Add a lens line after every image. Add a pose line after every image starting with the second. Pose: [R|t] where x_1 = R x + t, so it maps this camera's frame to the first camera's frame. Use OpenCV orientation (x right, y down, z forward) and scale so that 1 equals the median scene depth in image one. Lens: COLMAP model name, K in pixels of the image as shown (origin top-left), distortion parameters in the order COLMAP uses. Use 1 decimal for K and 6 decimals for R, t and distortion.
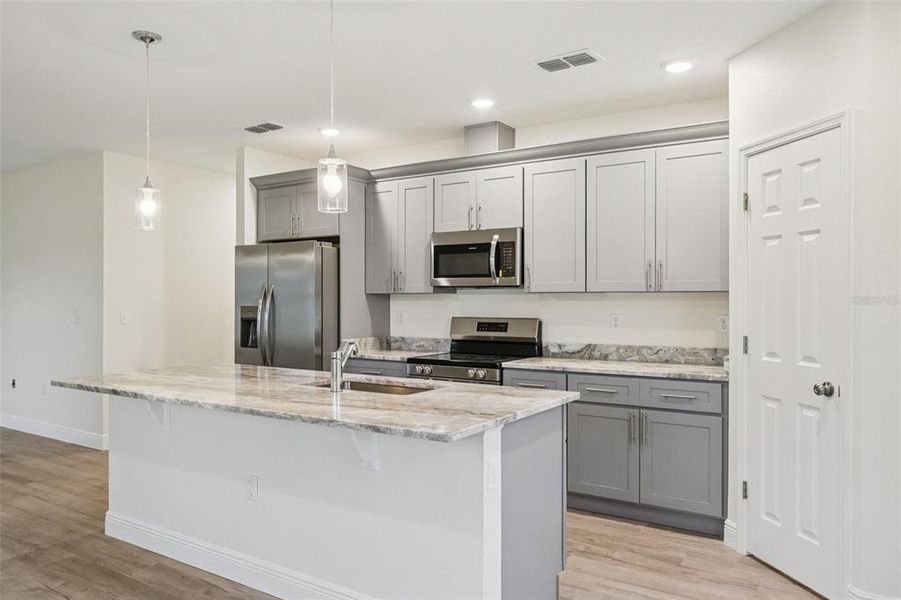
lens RADIAL K [[666.0, 0, 446.9], [0, 666.0, 303.8], [0, 0, 1]] dist [-0.013761, 0.009877]
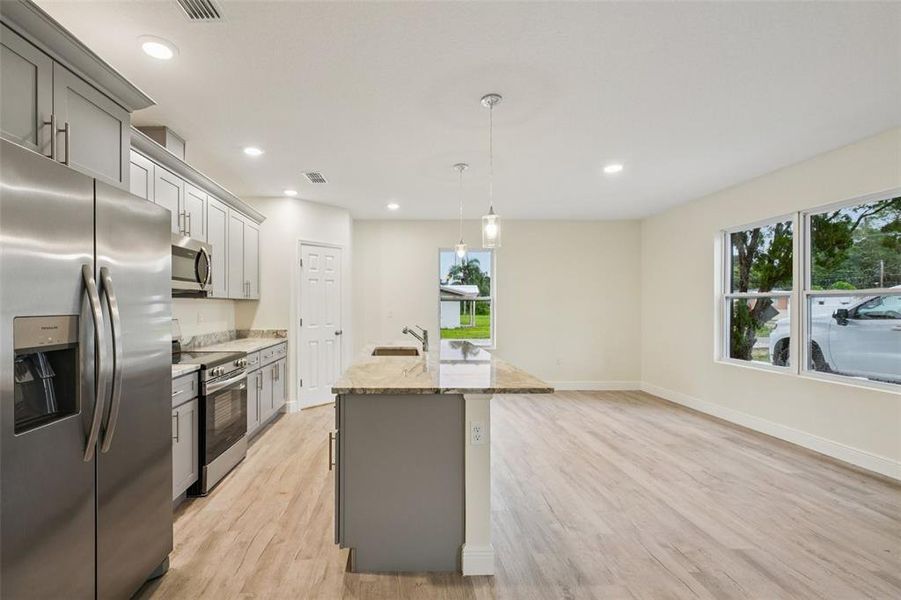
lens RADIAL K [[405.0, 0, 405.4], [0, 405.0, 307.3], [0, 0, 1]] dist [-0.007446, 0.000452]
pose [[-0.570874, -0.002263, 0.821034, -0.714676], [0.008884, 0.999921, 0.008933, -0.001941], [-0.820989, 0.012393, -0.570809, 1.131228]]
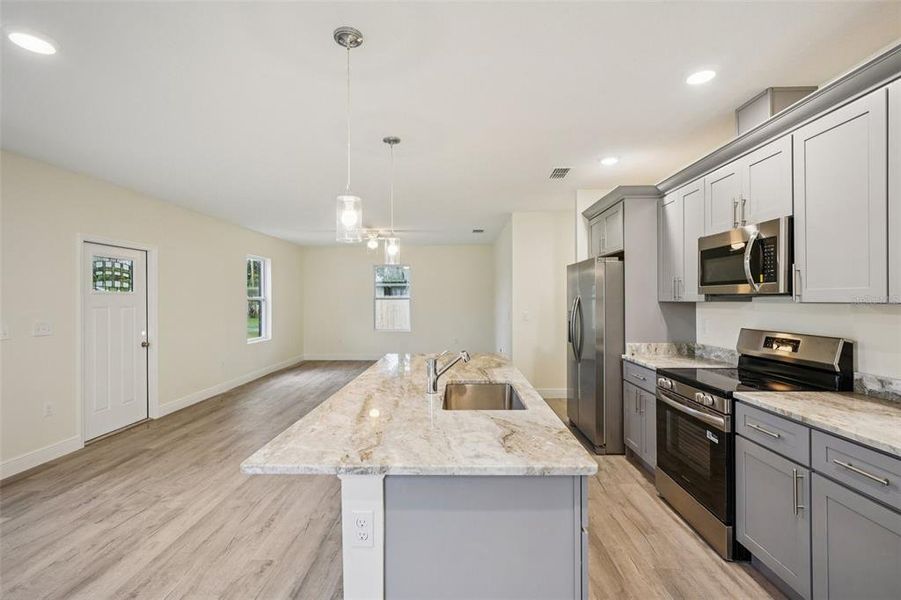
lens RADIAL K [[405.0, 0, 440.3], [0, 405.0, 301.0], [0, 0, 1]] dist [-0.007446, 0.000452]
pose [[0.518717, -0.000065, -0.854946, 0.296718], [-0.000183, 1.000000, -0.000187, -0.018869], [0.854946, 0.000253, 0.518717, 0.429478]]
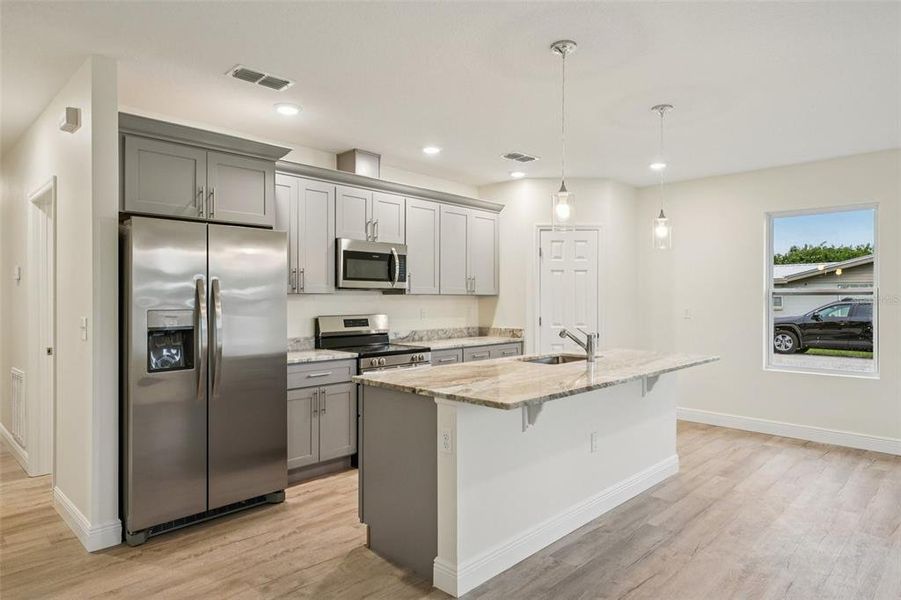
lens RADIAL K [[543.7, 0, 450.4], [0, 543.7, 301.9], [0, 0, 1]] dist [-0.005712, 0.000267]
pose [[0.172233, -0.003942, 0.985048, -0.935938], [0.008625, 0.999960, 0.002493, -0.003764], [-0.985018, 0.008067, 0.172261, 0.730452]]
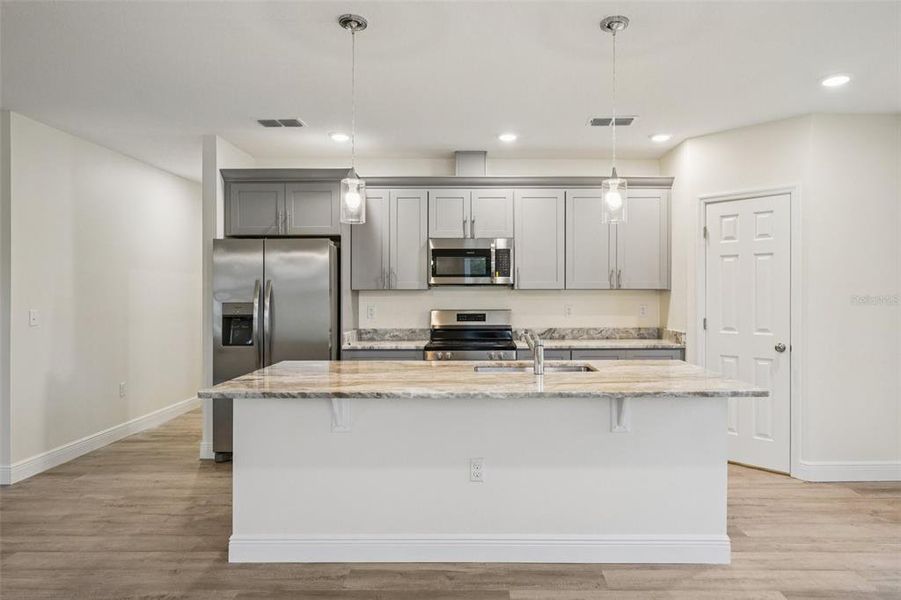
lens RADIAL K [[543.7, 0, 480.7], [0, 543.7, 295.9], [0, 0, 1]] dist [-0.005712, 0.000267]
pose [[0.828726, -0.003228, 0.559645, -0.522583], [0.005422, 0.999983, -0.002262, -0.002936], [-0.559628, 0.004909, 0.828729, 0.174684]]
